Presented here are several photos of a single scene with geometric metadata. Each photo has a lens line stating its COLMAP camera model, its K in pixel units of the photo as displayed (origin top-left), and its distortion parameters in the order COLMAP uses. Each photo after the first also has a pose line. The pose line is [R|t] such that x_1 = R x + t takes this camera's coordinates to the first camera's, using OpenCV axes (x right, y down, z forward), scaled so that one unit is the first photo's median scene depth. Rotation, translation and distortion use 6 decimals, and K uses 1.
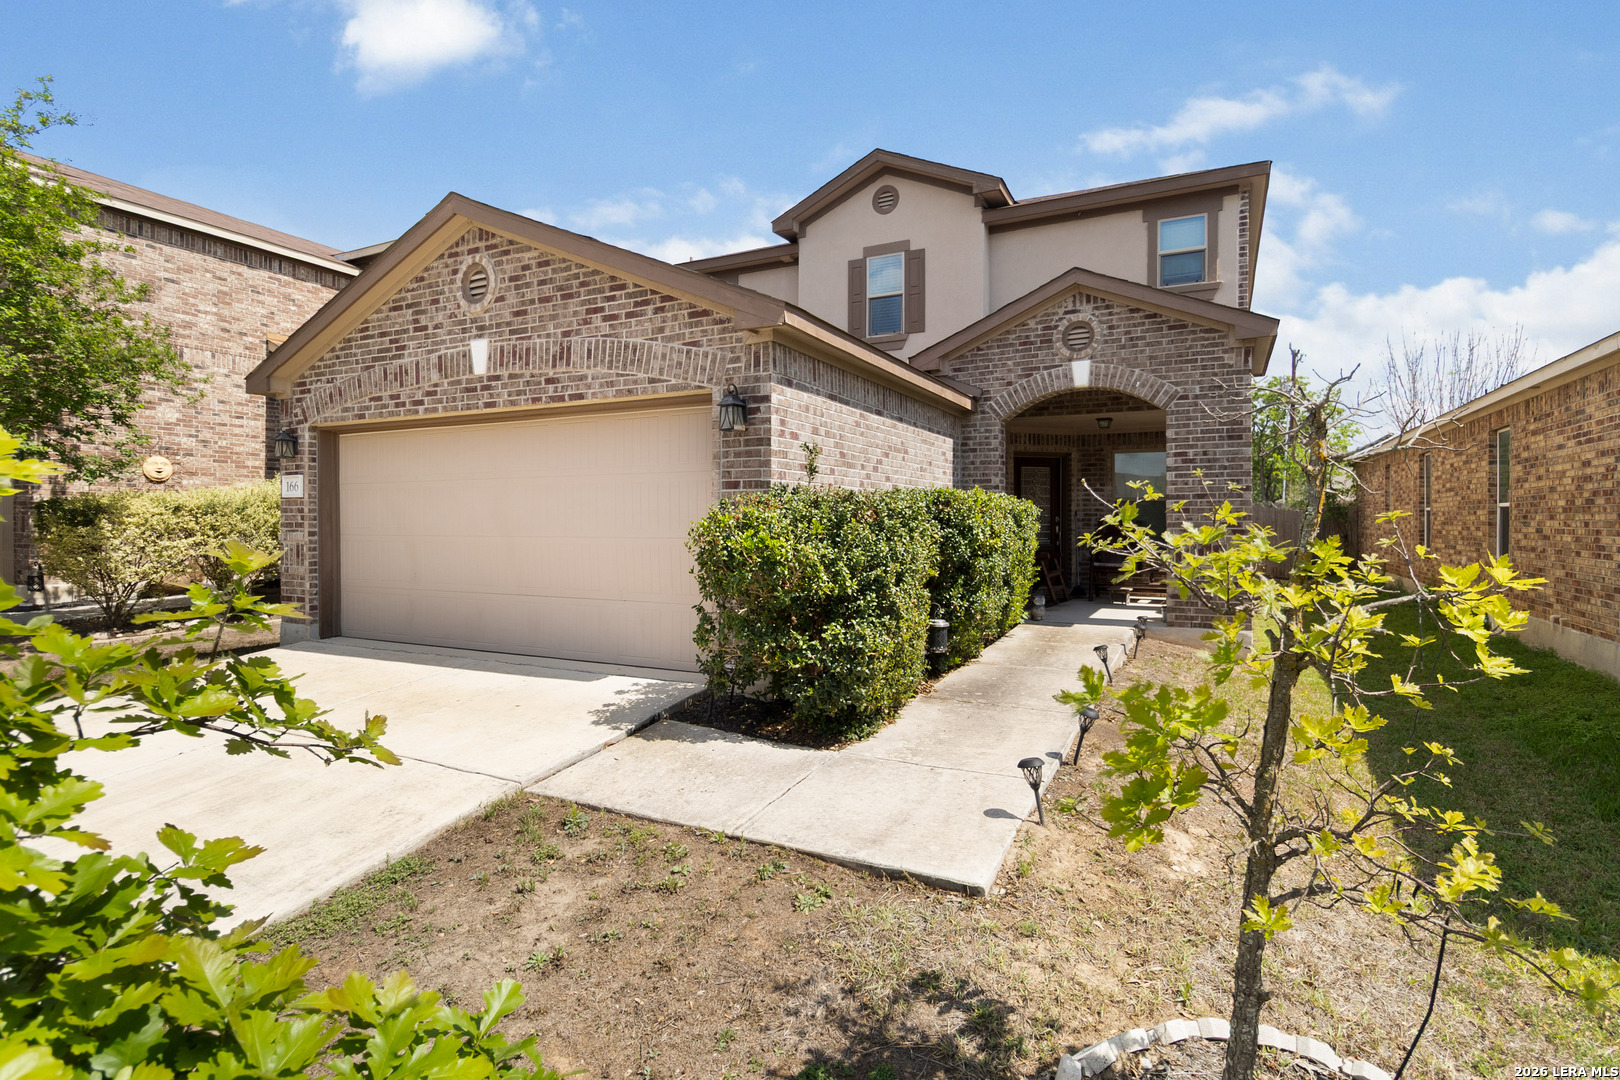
lens RADIAL K [[772.5, 0, 811.6], [0, 772.5, 513.6], [0, 0, 1]] dist [-0.001638, -0.000131]
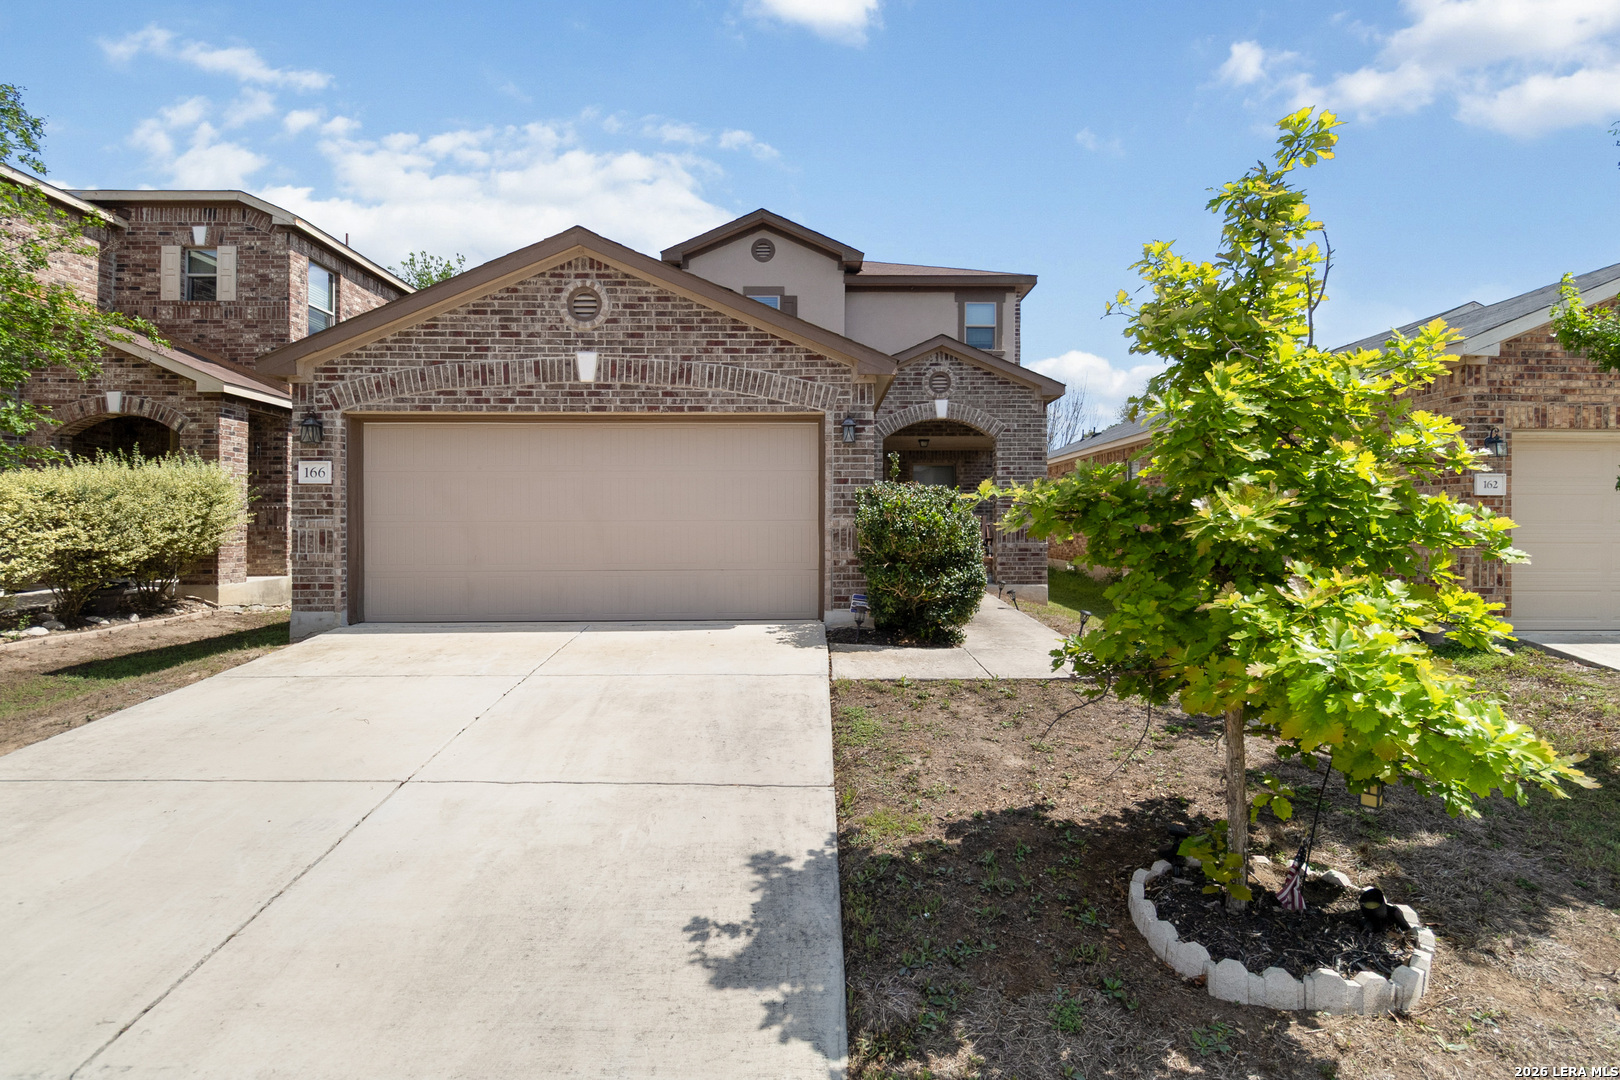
lens RADIAL K [[772.5, 0, 811.6], [0, 772.5, 513.6], [0, 0, 1]] dist [-0.001638, -0.000131]
pose [[0.892277, 0.005575, 0.451455, -0.649522], [-0.002813, 0.999973, -0.006790, 0.026359], [-0.451481, 0.004788, 0.892268, -0.196934]]
